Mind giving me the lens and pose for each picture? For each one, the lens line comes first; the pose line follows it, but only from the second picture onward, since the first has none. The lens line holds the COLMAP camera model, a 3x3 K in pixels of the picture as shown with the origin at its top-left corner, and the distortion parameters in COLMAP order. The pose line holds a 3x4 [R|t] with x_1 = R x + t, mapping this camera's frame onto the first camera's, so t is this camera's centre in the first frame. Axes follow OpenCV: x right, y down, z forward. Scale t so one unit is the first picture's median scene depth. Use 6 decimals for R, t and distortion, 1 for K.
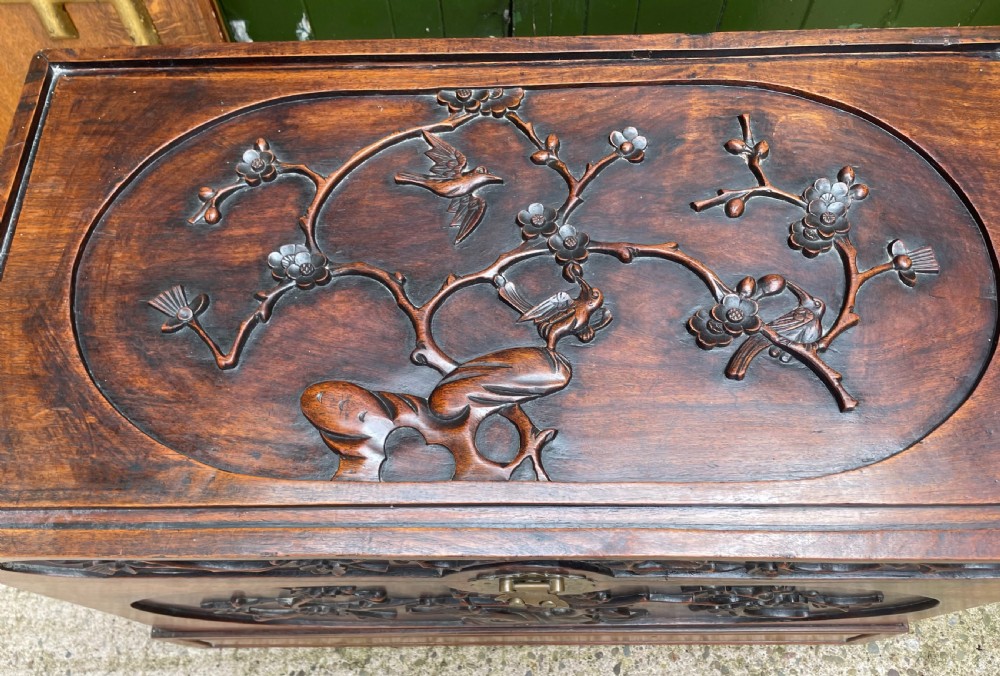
lens RADIAL K [[803.1, 0, 500.2], [0, 803.1, 369.1], [0, 0, 1]] dist [0.070670, -0.099904]
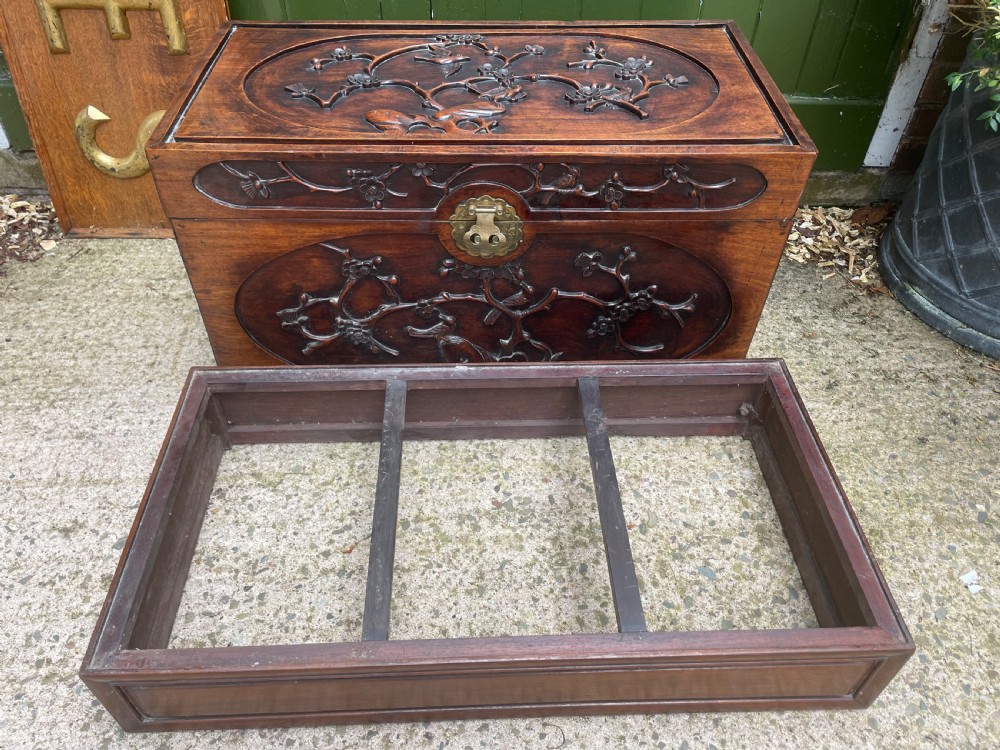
lens RADIAL K [[758.4, 0, 500.0], [0, 758.4, 367.9], [0, 0, 1]] dist [0.077743, -0.109610]
pose [[0.999120, 0.026786, 0.032261, 0.108735], [-0.012461, 0.924288, -0.381493, 0.626751], [-0.040037, 0.380755, 0.923809, -0.070412]]
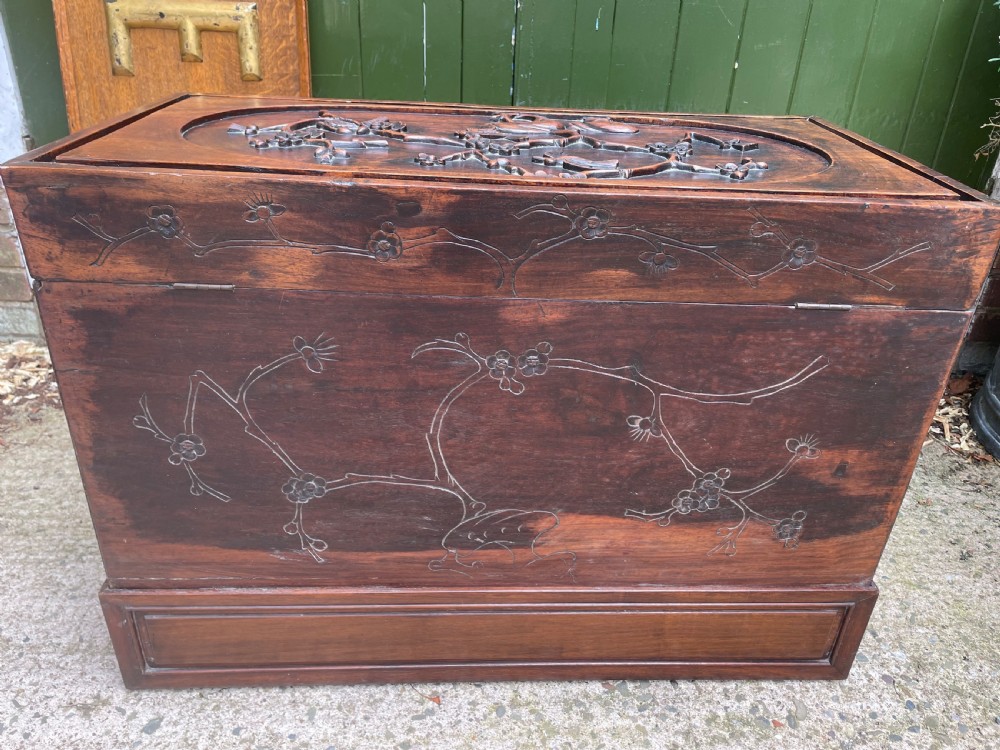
lens RADIAL K [[758.4, 0, 499.2], [0, 758.4, 376.6], [0, 0, 1]] dist [0.077743, -0.109610]
pose [[0.997855, 0.056298, 0.033400, -0.031853], [-0.024708, 0.796414, -0.604246, 0.649274], [-0.060618, 0.602125, 0.796097, 0.076677]]
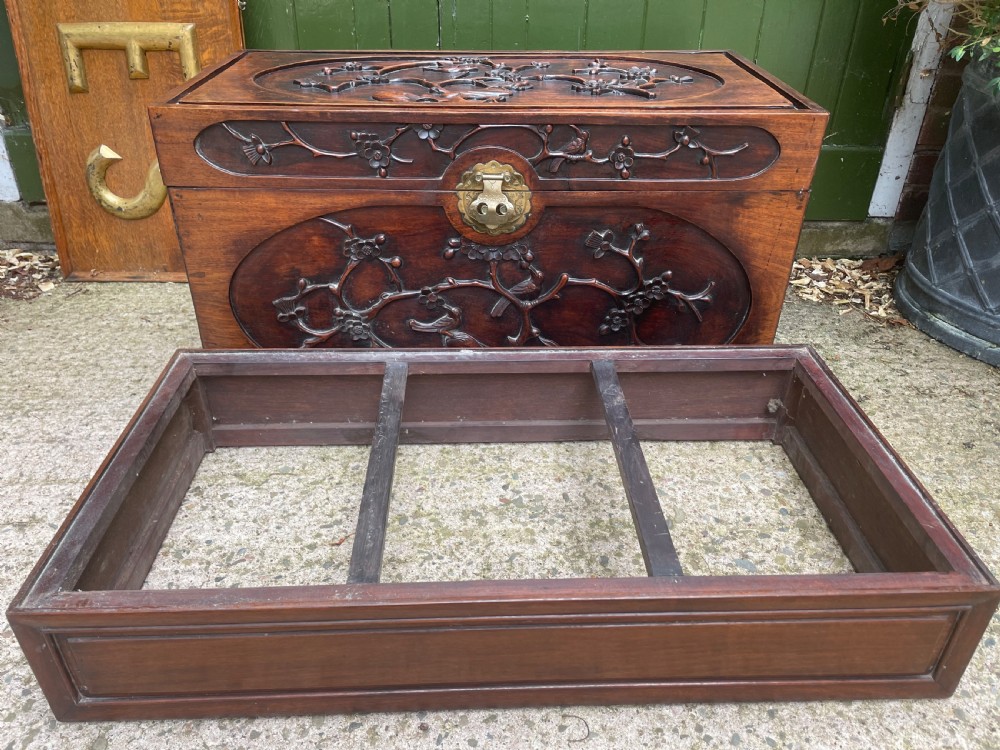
lens RADIAL K [[758.4, 0, 504.8], [0, 758.4, 377.7], [0, 0, 1]] dist [0.077743, -0.109610]
pose [[0.999225, 0.029898, 0.025587, 0.114283], [-0.010172, 0.824348, -0.565992, 0.810776], [-0.038014, 0.565293, 0.824014, 0.111736]]
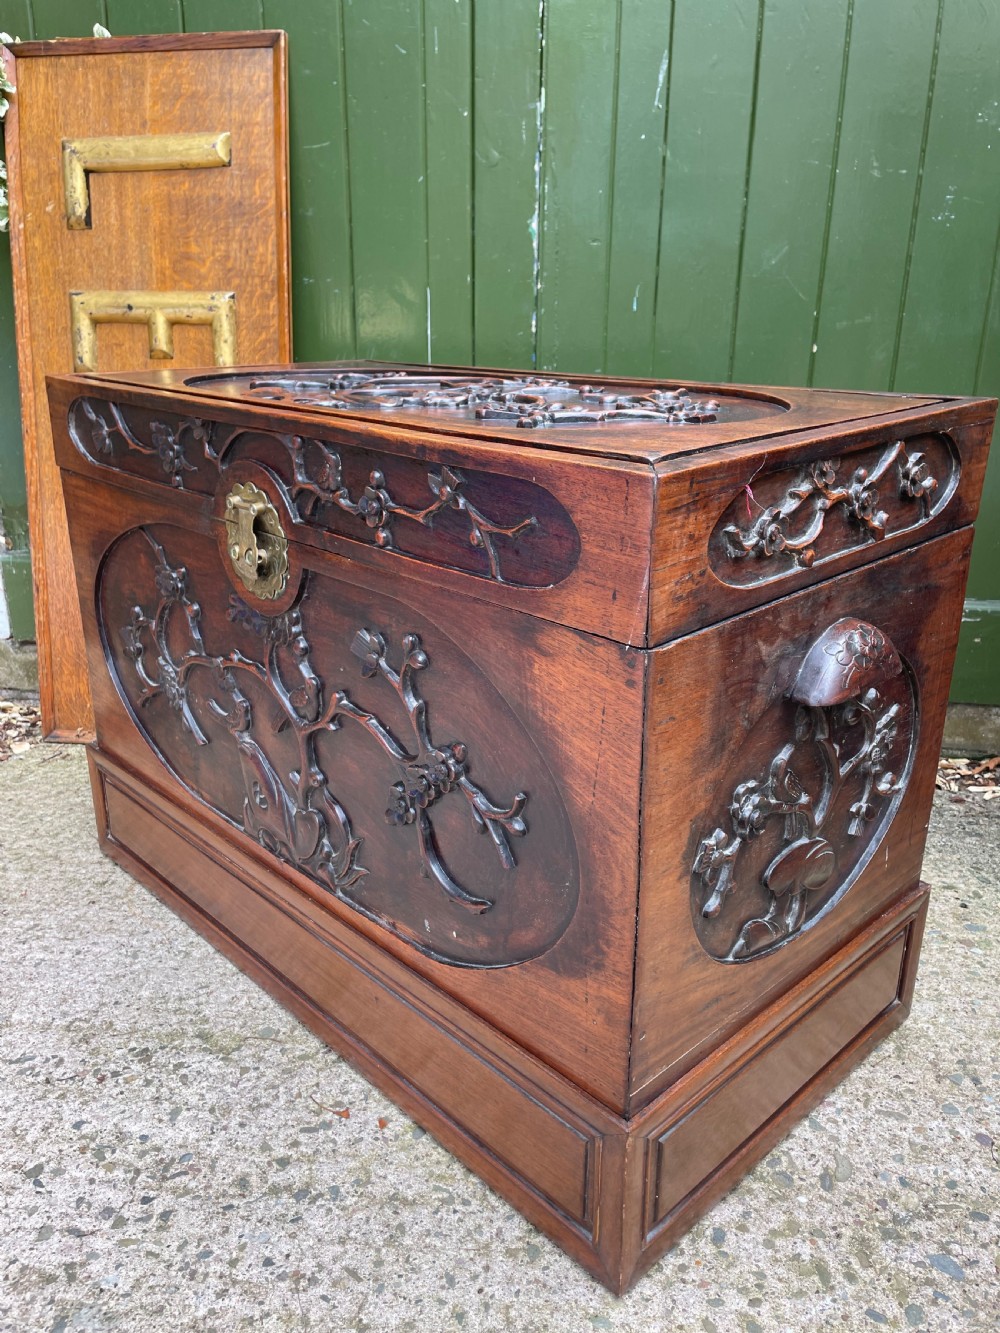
lens RADIAL K [[1011.0, 0, 495.4], [0, 1011.0, 658.6], [0, 0, 1]] dist [0.077743, -0.109610]
pose [[0.990266, 0.075832, -0.116715, 0.150505], [-0.136779, 0.685502, -0.715108, 0.757337], [0.025780, 0.724111, 0.689201, 0.116596]]
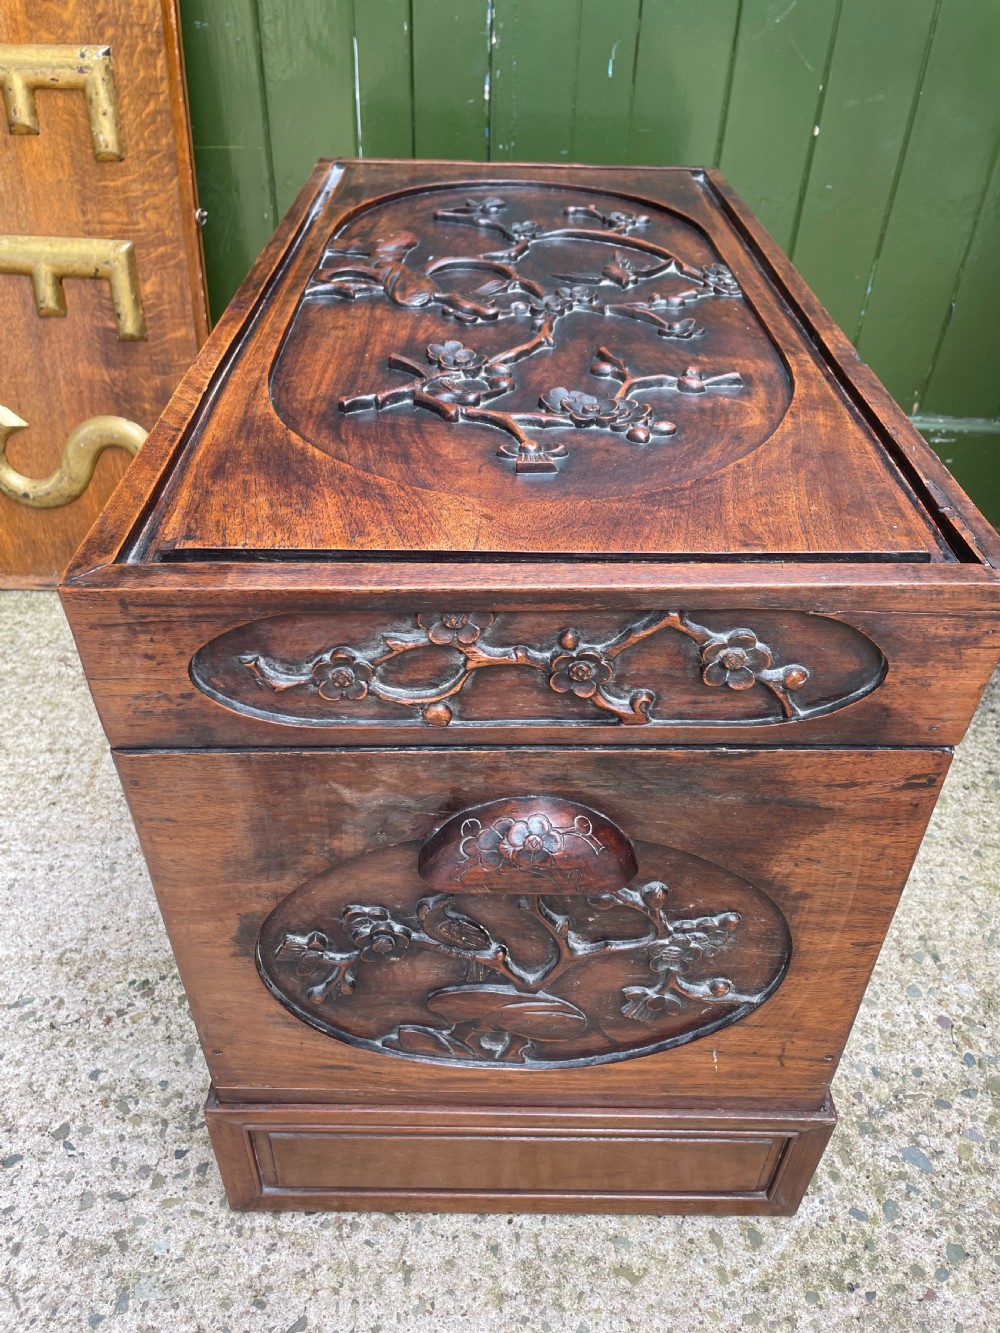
lens RADIAL K [[1011.0, 0, 495.5], [0, 1011.0, 663.5], [0, 0, 1]] dist [0.077743, -0.109610]
pose [[0.997919, 0.064214, 0.005909, 0.047795], [-0.053728, 0.878624, -0.474482, 0.548952], [-0.035660, 0.473177, 0.880245, 0.036893]]
